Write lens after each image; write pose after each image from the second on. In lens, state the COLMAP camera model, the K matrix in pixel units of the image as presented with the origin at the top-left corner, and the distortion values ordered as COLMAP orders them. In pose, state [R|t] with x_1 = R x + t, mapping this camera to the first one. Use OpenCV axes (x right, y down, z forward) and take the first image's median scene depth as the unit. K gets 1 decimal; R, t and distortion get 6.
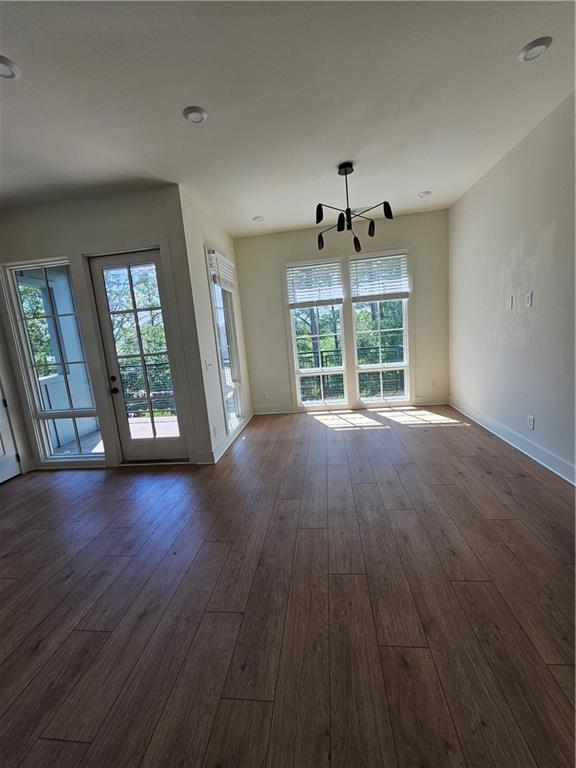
lens RADIAL K [[313.9, 0, 288.0], [0, 313.9, 384.0], [0, 0, 1]] dist [-0.000660, -0.000272]
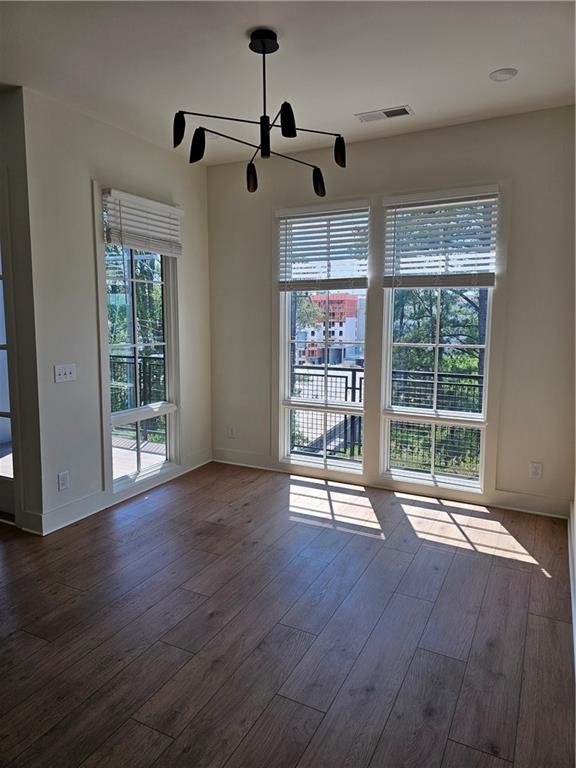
lens RADIAL K [[510.9, 0, 287.6], [0, 510.9, 377.8], [0, 0, 1]] dist [0.032872, -0.001260]
pose [[0.931481, 0.132073, -0.338968, 0.374007], [-0.143567, 0.989600, -0.008941, -0.078353], [0.334262, 0.056993, 0.940756, 0.142785]]
